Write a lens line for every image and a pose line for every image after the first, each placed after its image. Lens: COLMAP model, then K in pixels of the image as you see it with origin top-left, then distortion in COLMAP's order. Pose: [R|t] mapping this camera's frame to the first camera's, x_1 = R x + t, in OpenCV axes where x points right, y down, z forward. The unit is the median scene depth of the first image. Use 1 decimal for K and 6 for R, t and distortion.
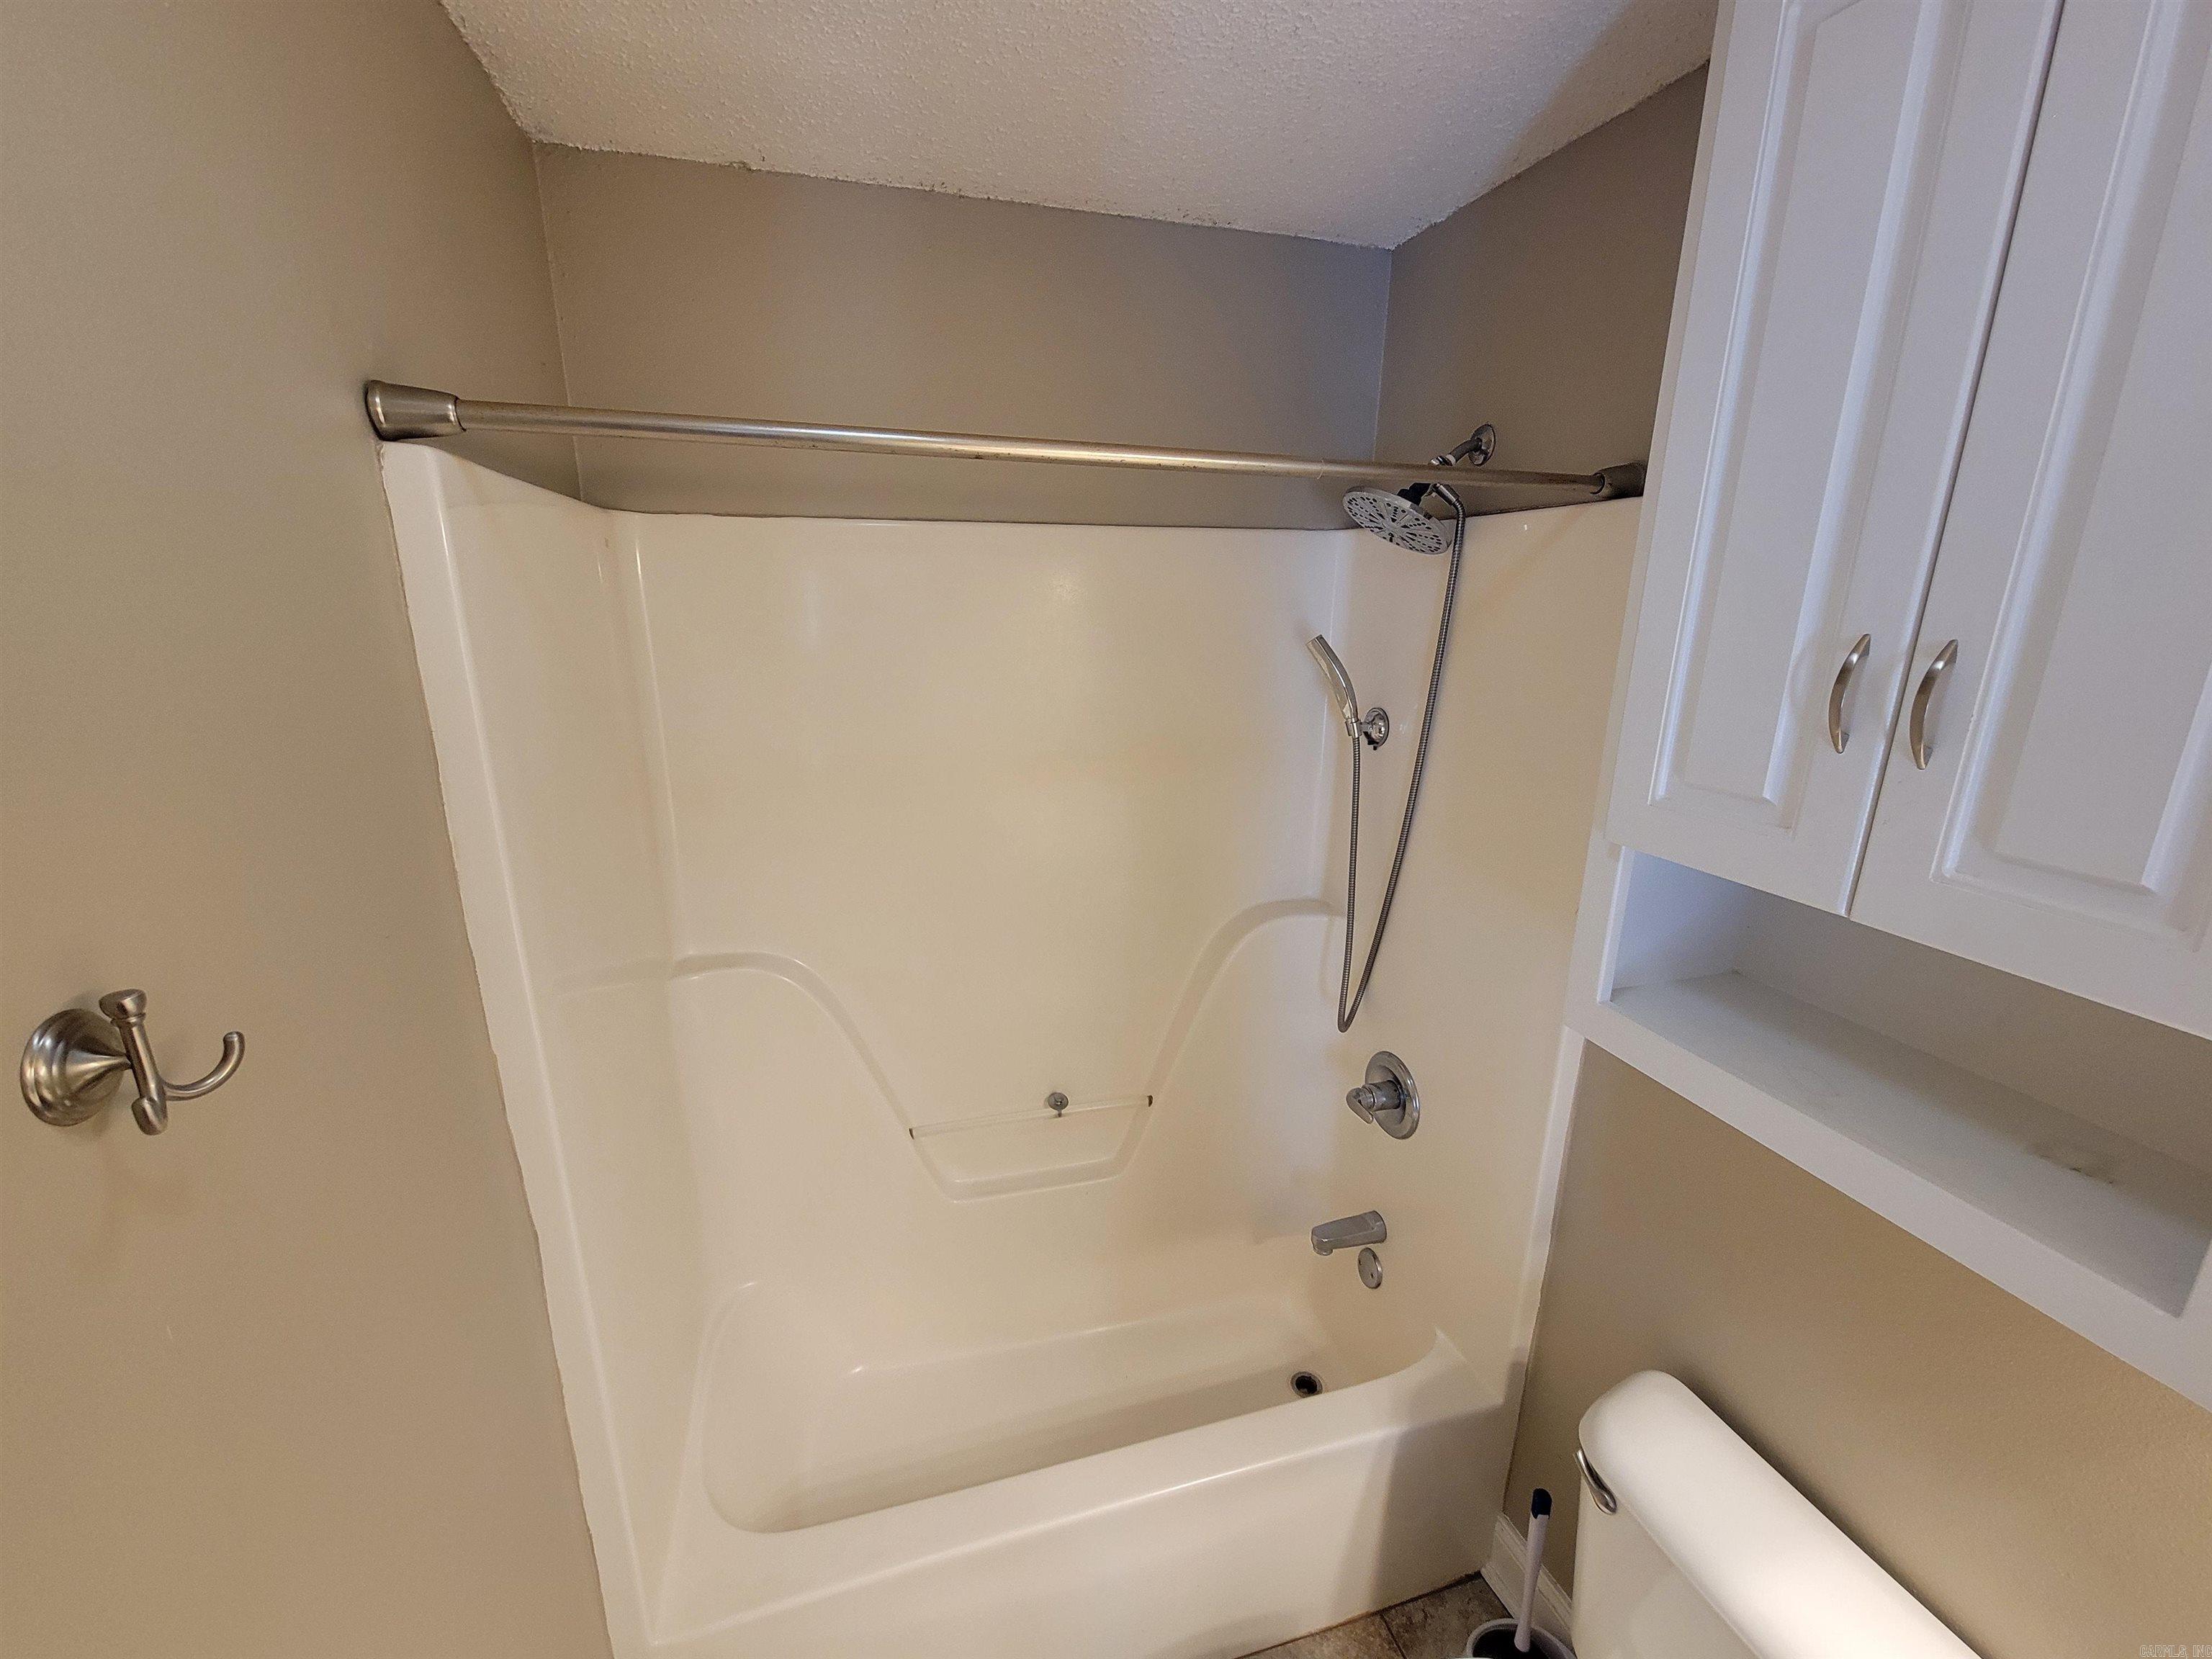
lens RADIAL K [[901.5, 0, 1099.2], [0, 901.5, 839.4], [0, 0, 1]] dist [0.000554, -0.000594]
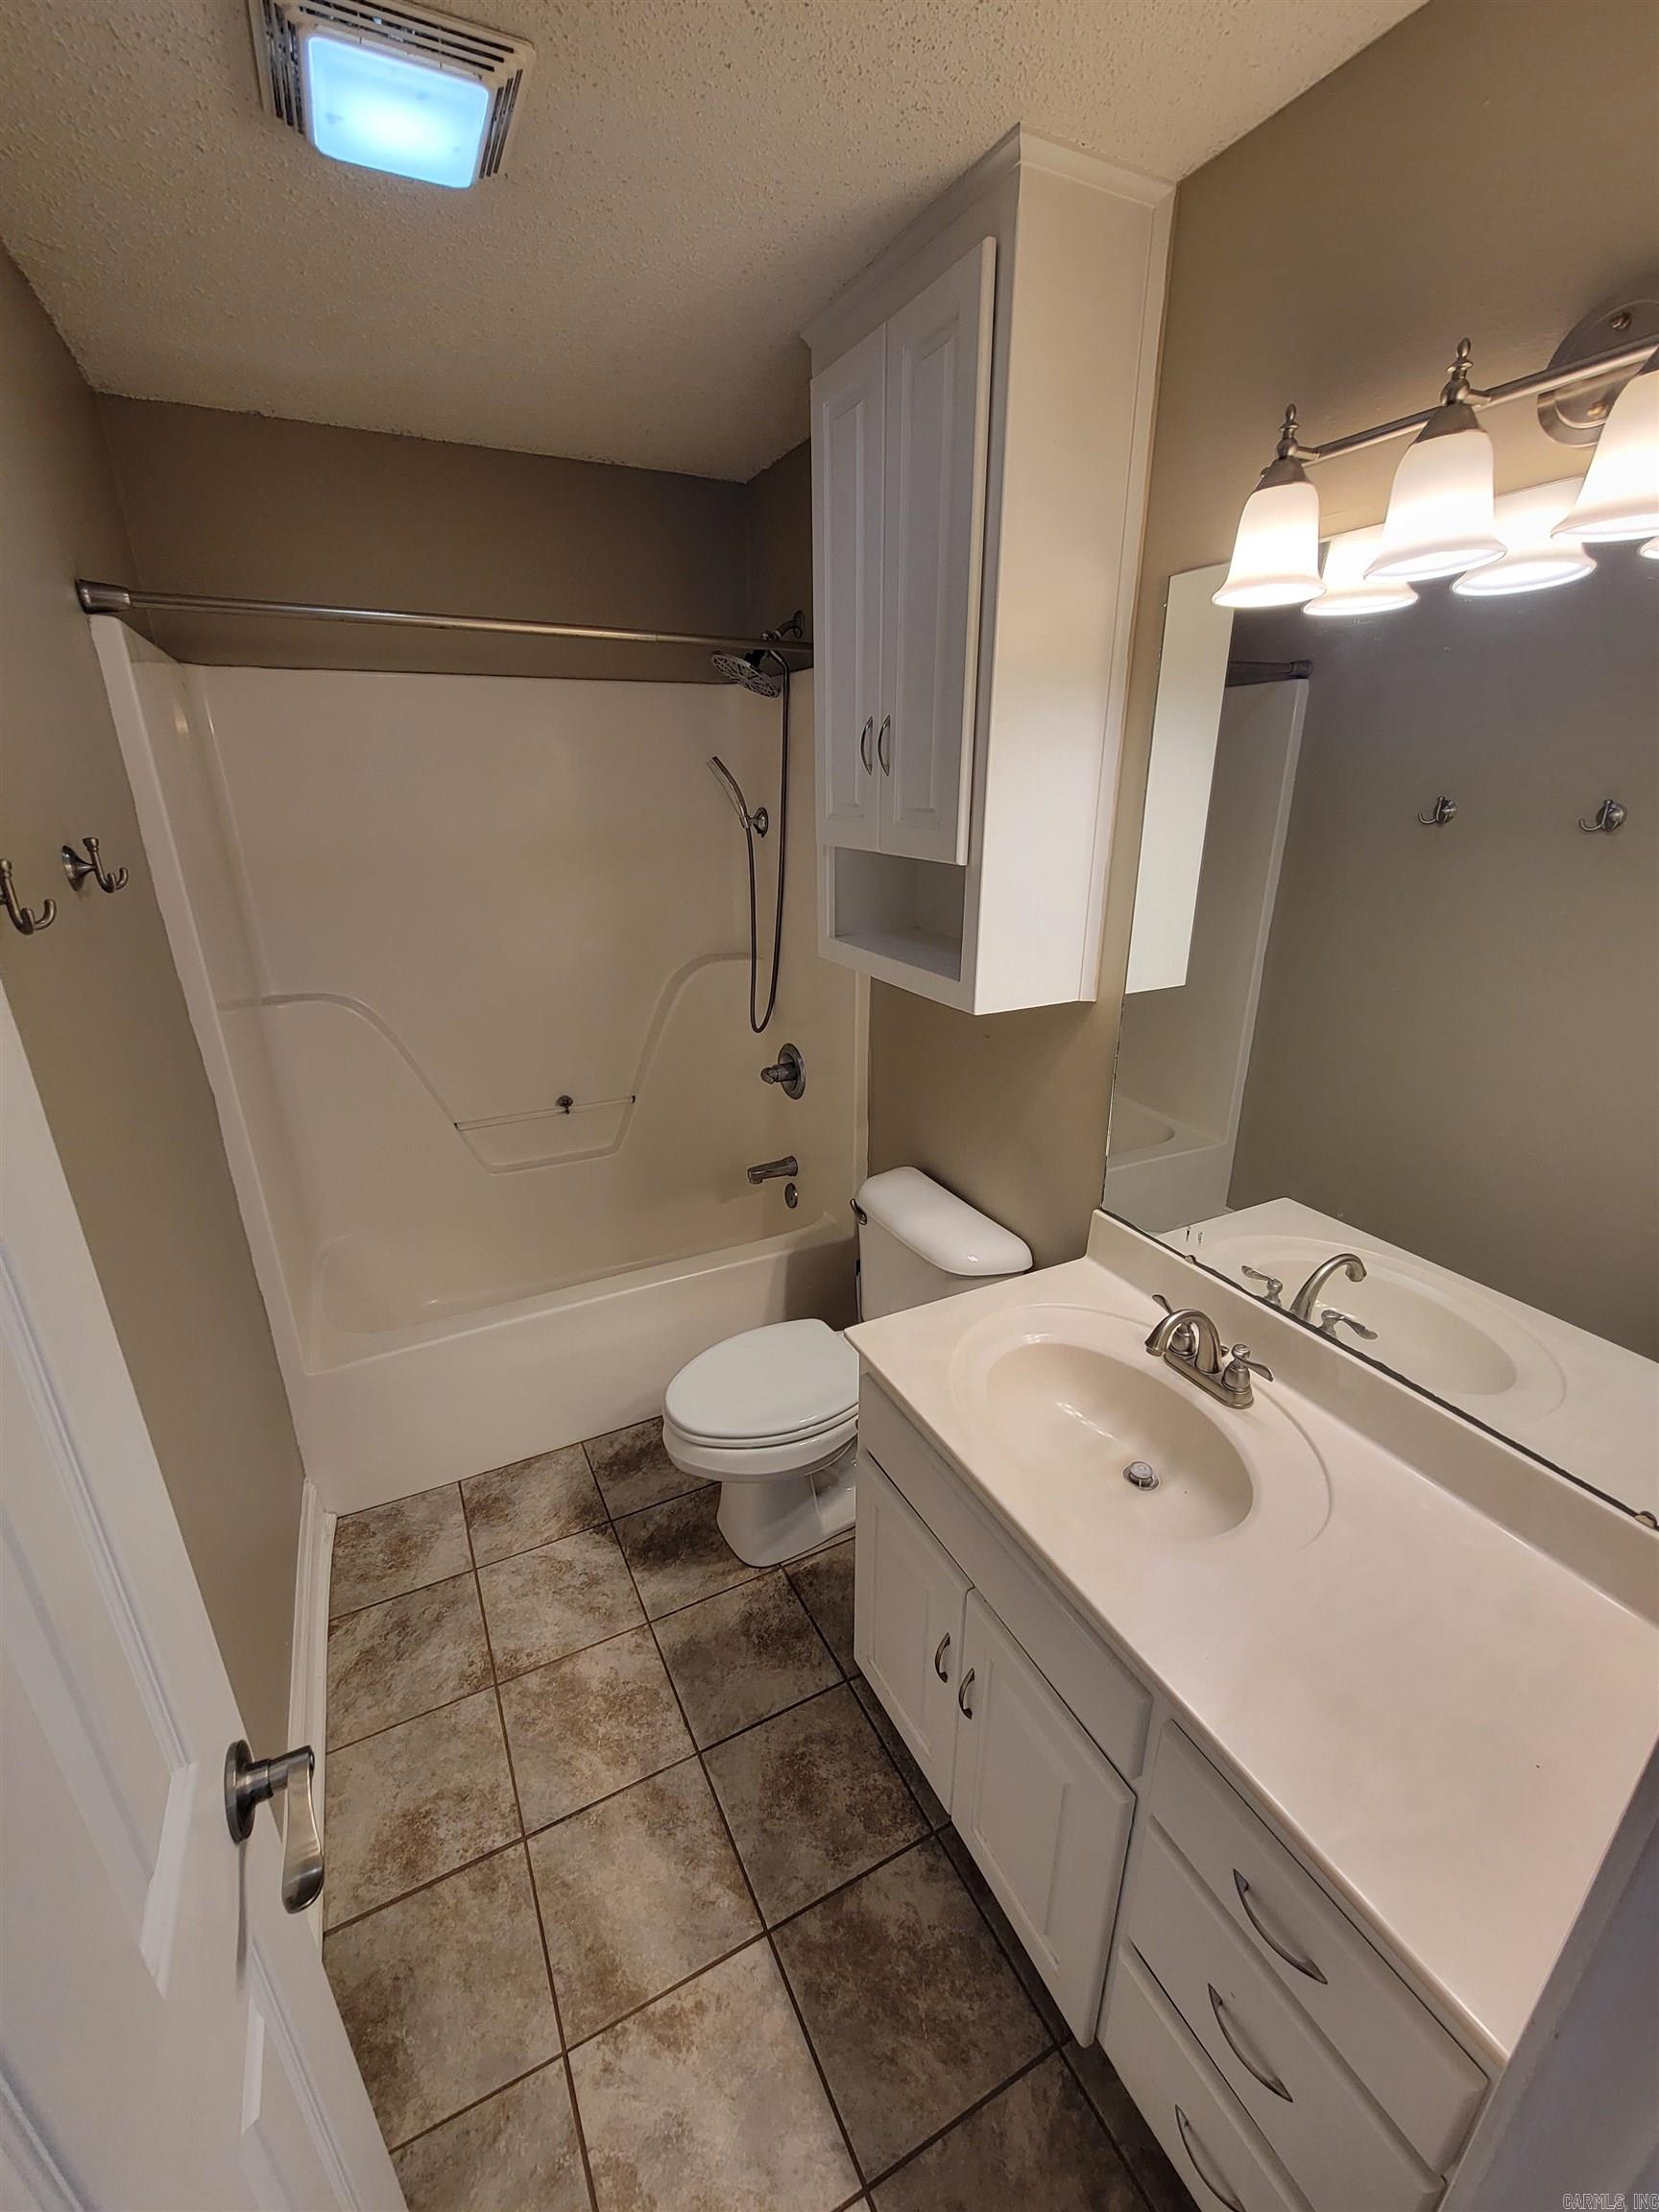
lens RADIAL K [[898.8, 0, 834.6], [0, 898.8, 1094.5], [0, 0, 1]] dist [0.001006, -0.003593]
pose [[0.978846, -0.081234, 0.187780, 0.131889], [0.066869, 0.994418, 0.081620, 0.244997], [-0.193362, -0.067337, 0.978814, -0.581315]]
